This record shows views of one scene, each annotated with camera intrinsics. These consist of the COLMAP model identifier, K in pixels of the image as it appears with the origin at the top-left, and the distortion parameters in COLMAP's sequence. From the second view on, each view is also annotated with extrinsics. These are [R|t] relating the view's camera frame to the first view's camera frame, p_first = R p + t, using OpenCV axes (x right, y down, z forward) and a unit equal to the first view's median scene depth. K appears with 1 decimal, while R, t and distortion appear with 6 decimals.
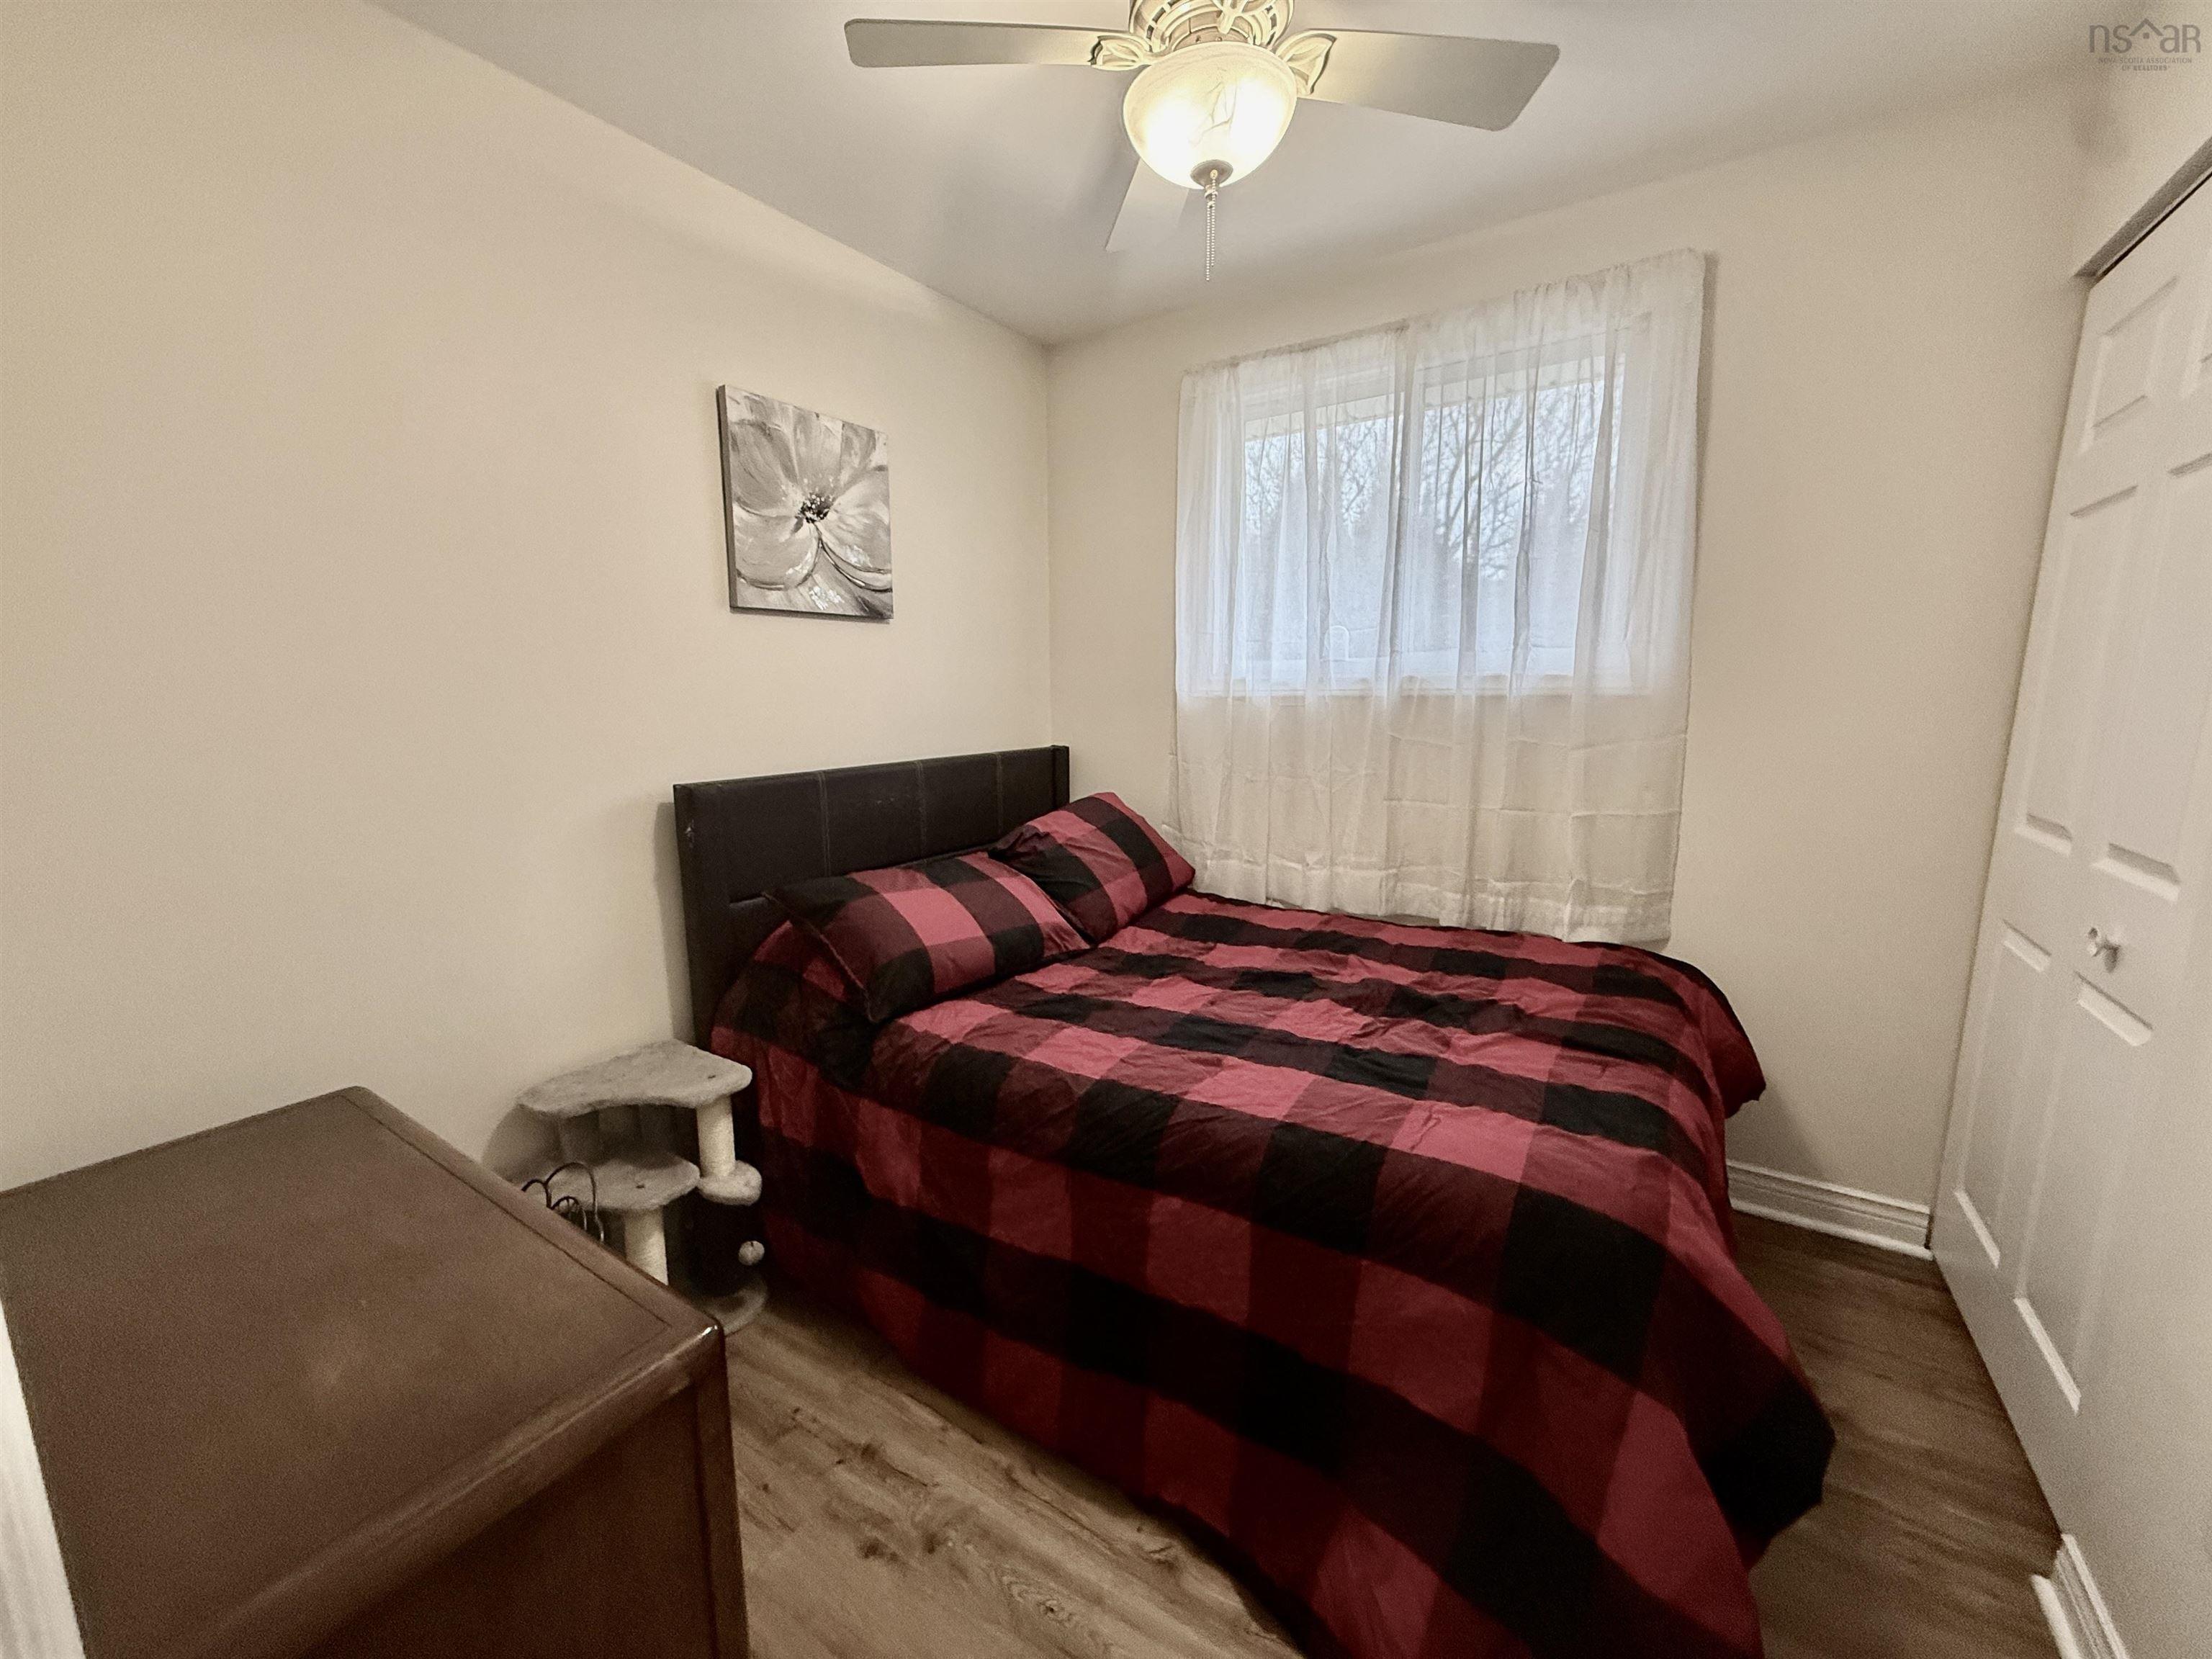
lens RADIAL K [[877.0, 0, 1107.3], [0, 877.0, 826.6], [0, 0, 1]] dist [-0.000664, 0.000205]
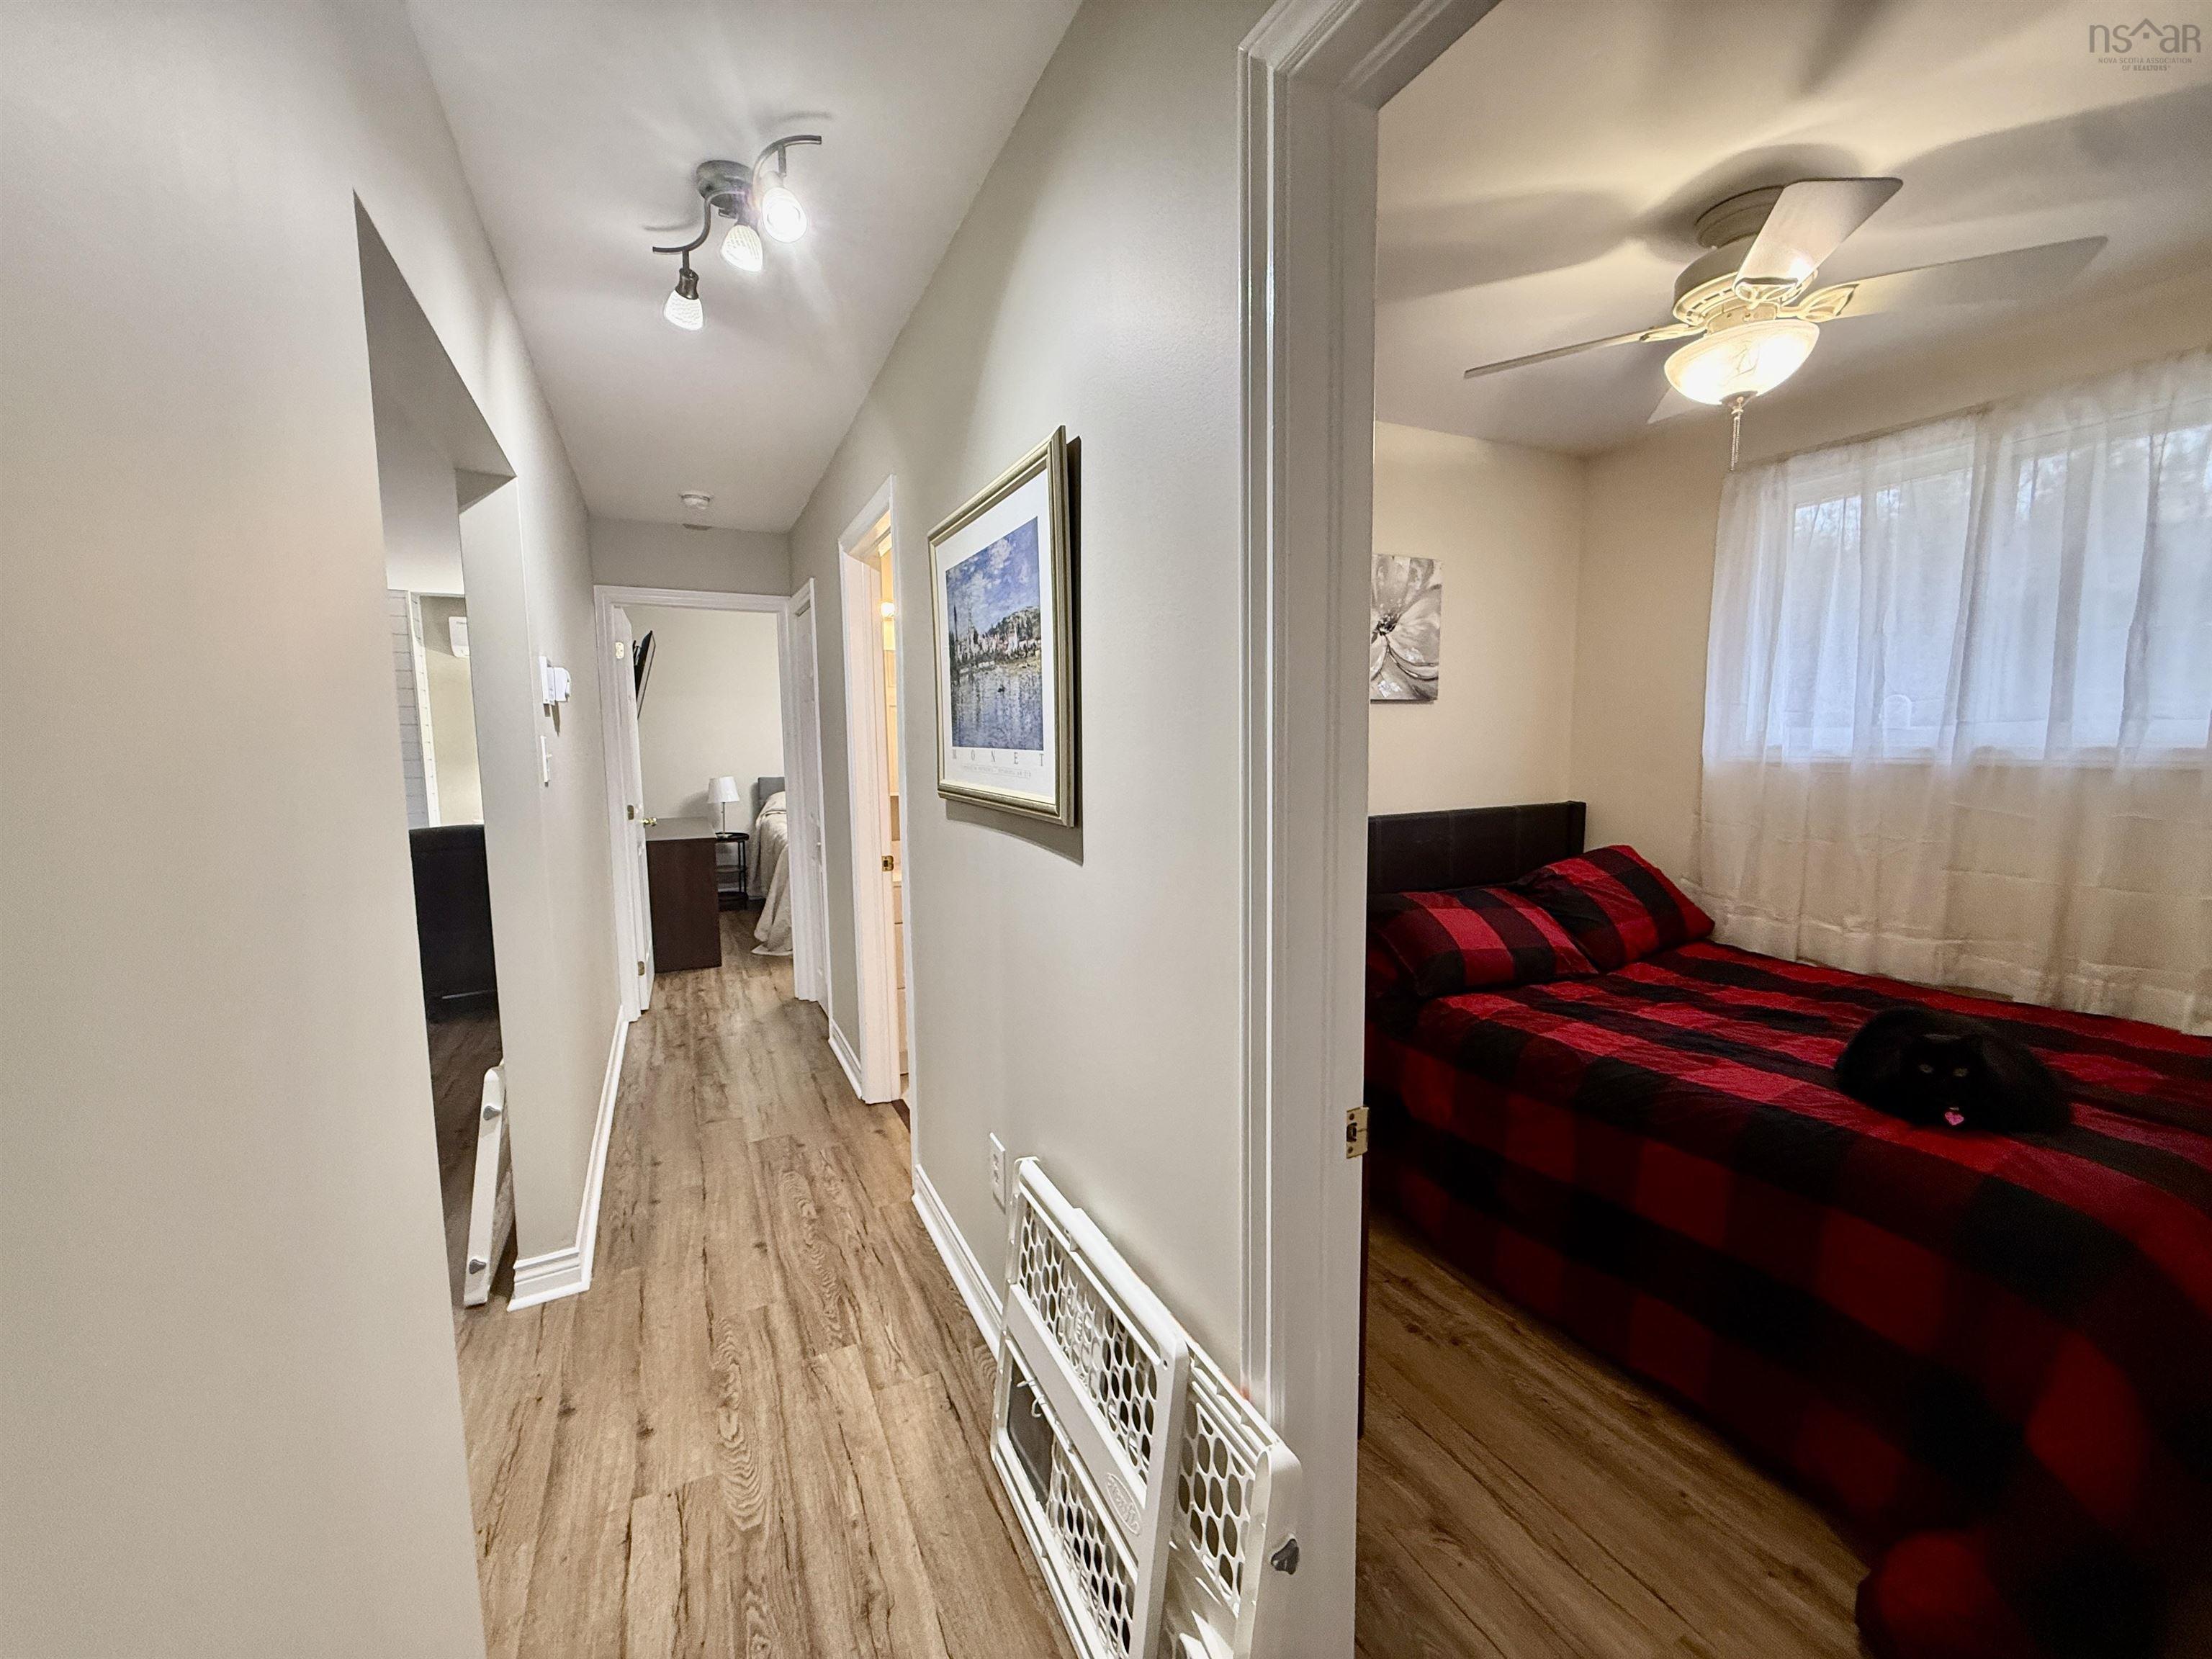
lens RADIAL K [[877.0, 0, 1097.4], [0, 877.0, 827.8], [0, 0, 1]] dist [-0.000664, 0.000205]
pose [[0.855958, 0.050945, -0.514529, 0.000146], [-0.074188, 0.996938, -0.024707, 0.020118], [0.511694, 0.059320, 0.857117, -0.374827]]
